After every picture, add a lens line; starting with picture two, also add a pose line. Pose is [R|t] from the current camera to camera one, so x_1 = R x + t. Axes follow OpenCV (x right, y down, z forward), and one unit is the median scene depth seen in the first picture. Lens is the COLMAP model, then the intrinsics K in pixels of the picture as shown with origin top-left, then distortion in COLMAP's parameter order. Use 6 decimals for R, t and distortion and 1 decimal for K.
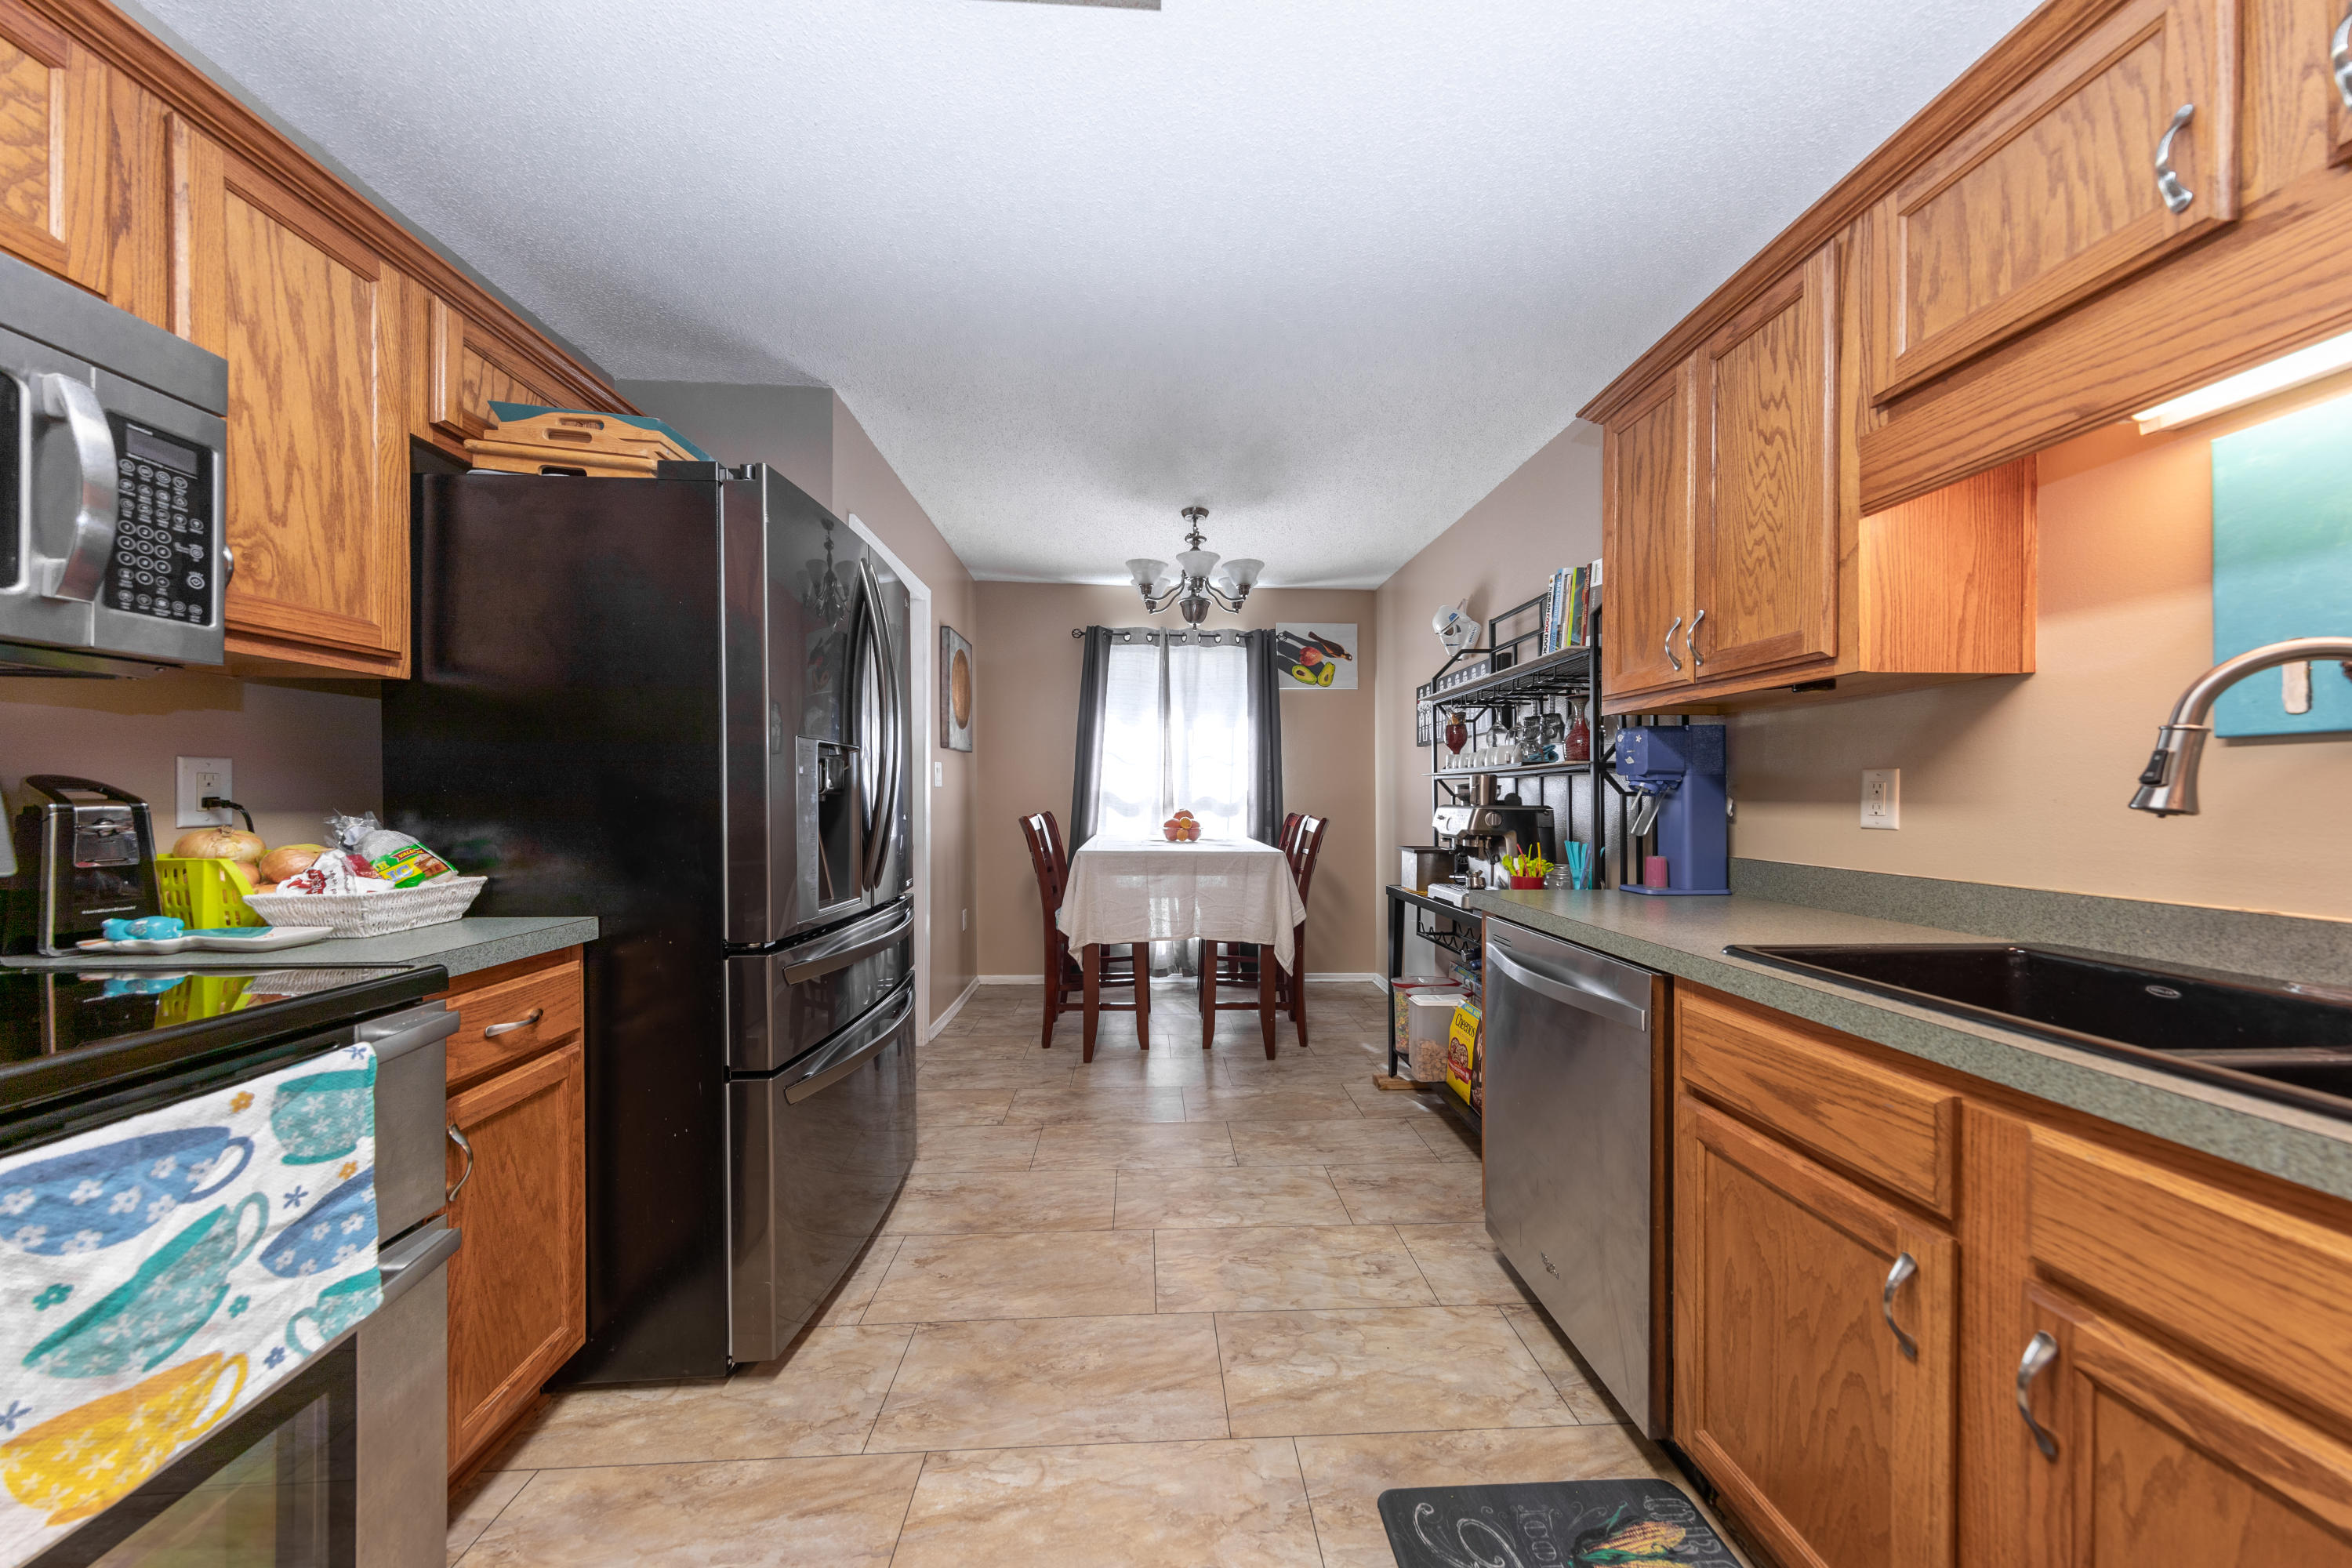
lens RADIAL K [[787.6, 0, 1162.1], [0, 787.6, 790.2], [0, 0, 1]] dist [0.009723, -0.000091]
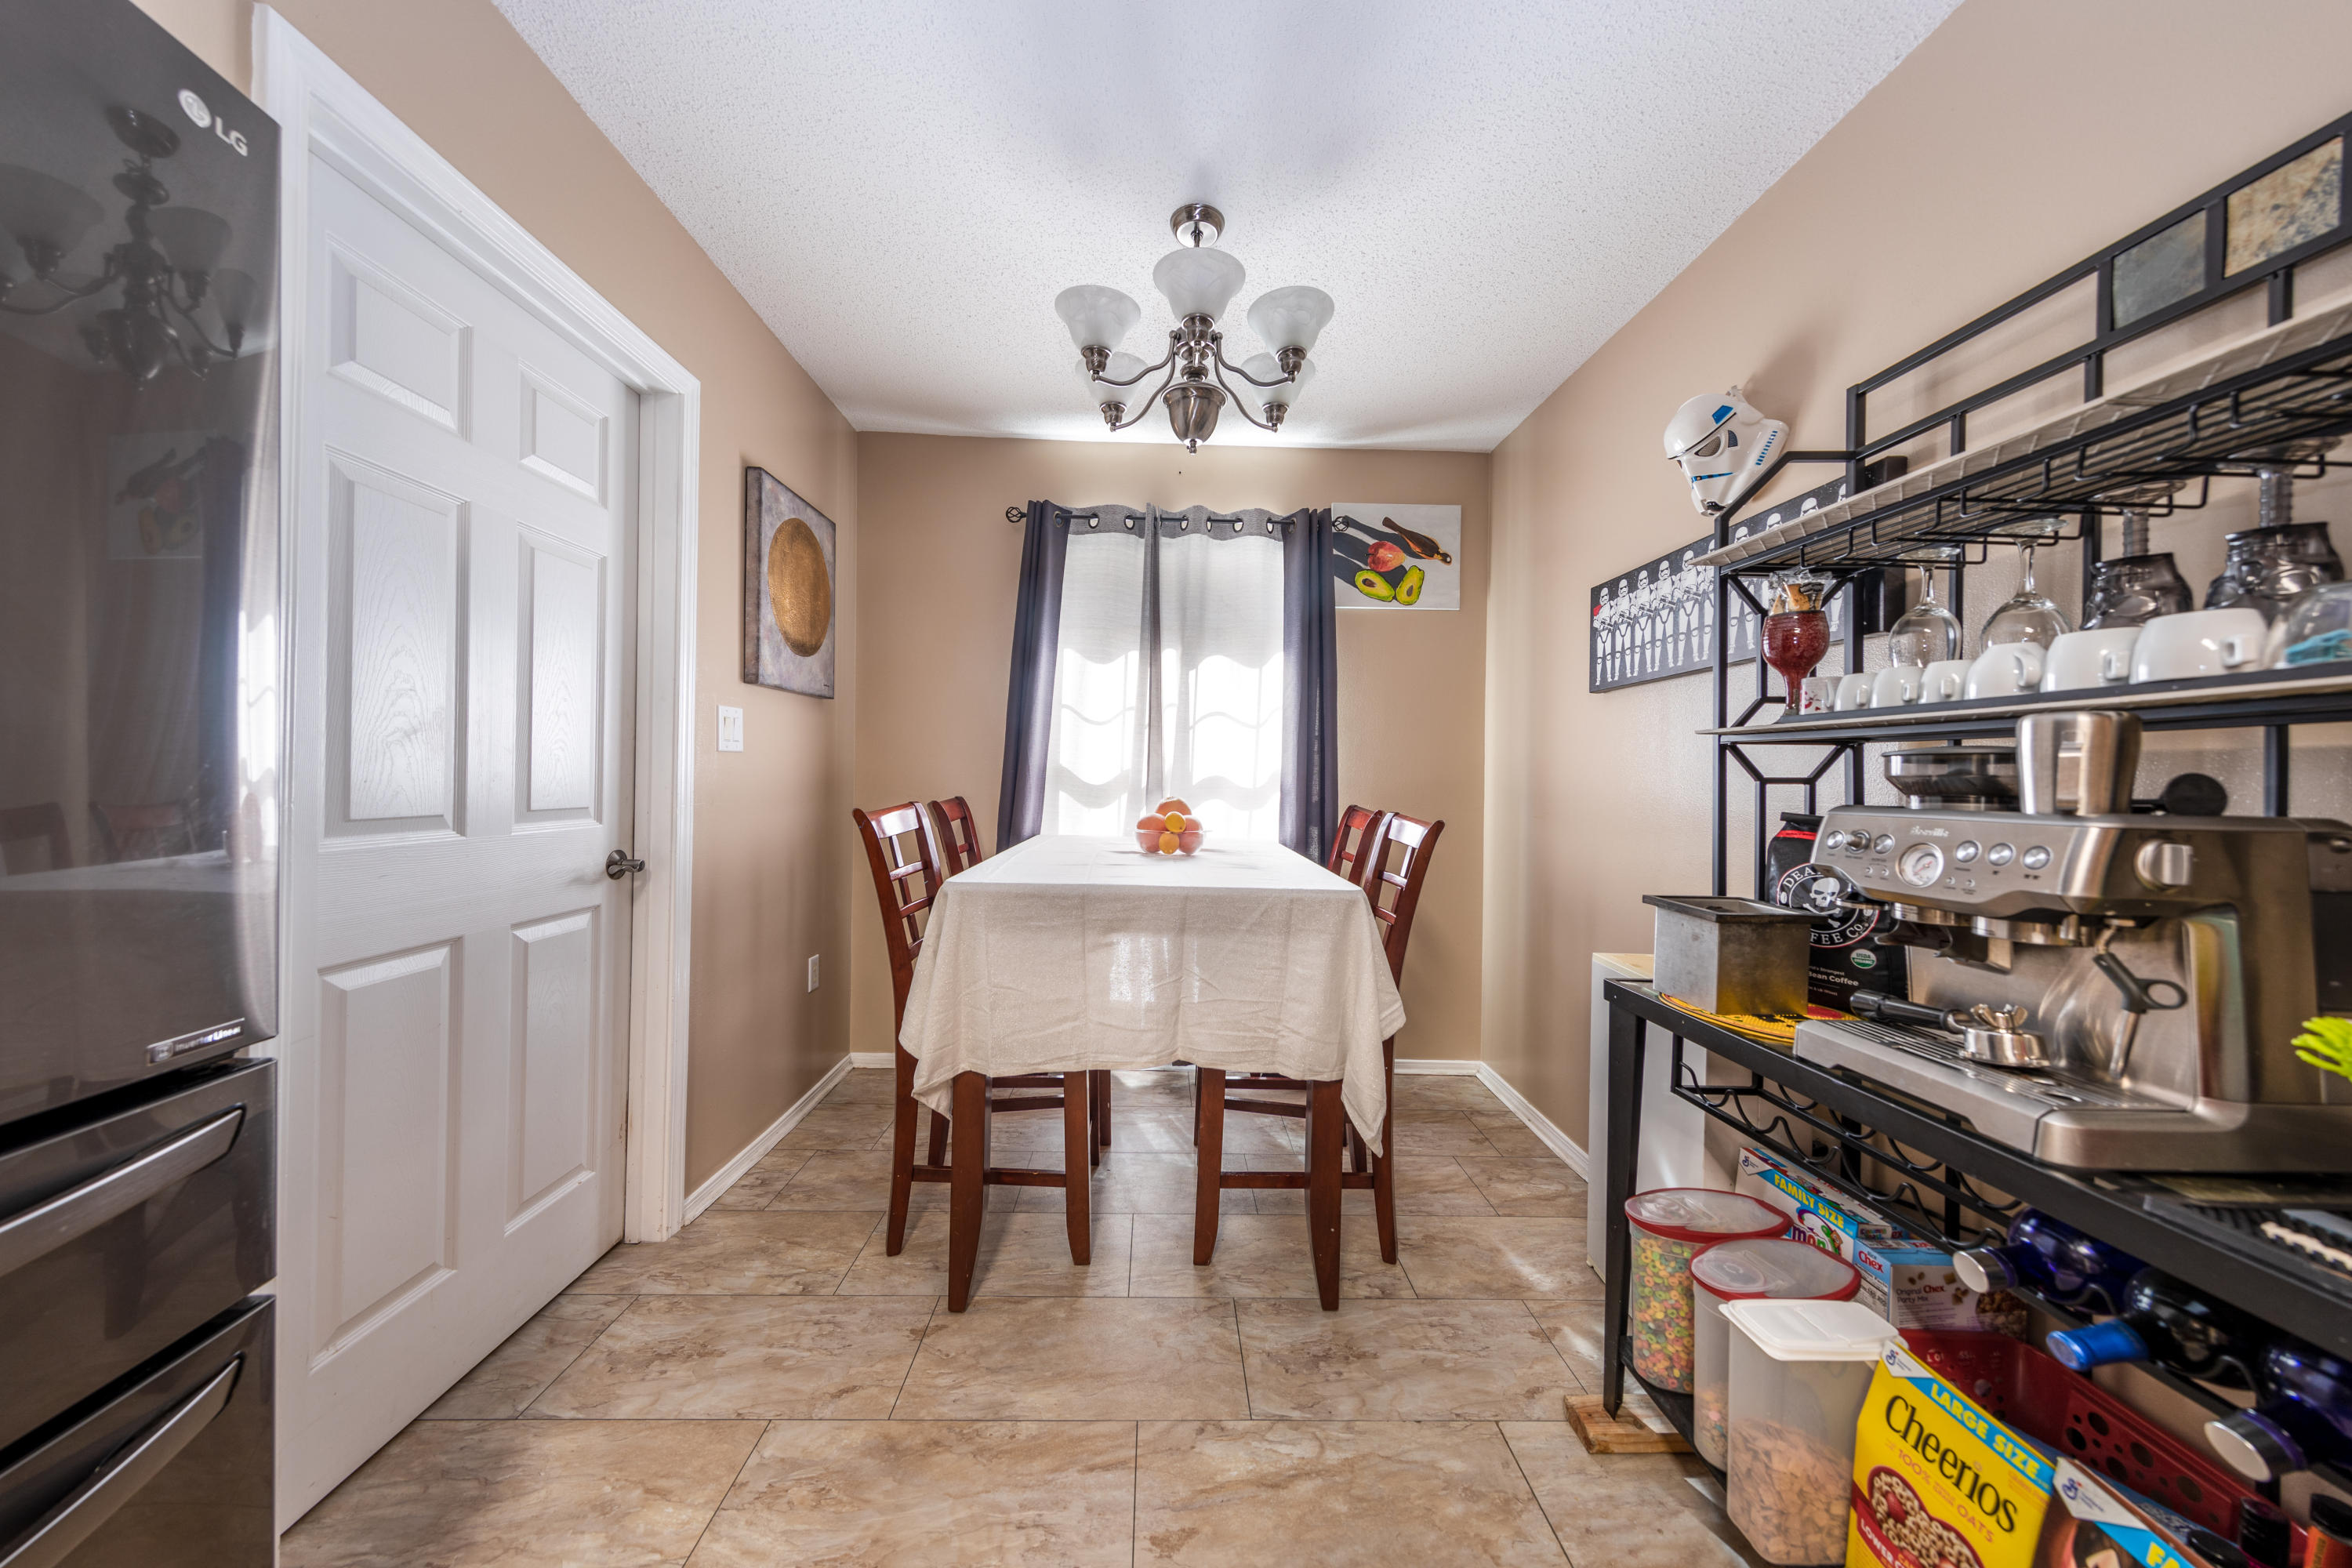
lens RADIAL K [[787.6, 0, 1176.5], [0, 787.6, 780.5], [0, 0, 1]] dist [0.009723, -0.000091]
pose [[0.999861, 0.015415, -0.006406, 0.036136], [-0.015337, 0.999809, 0.012095, 0.004905], [0.006591, -0.011995, 0.999906, 0.464598]]
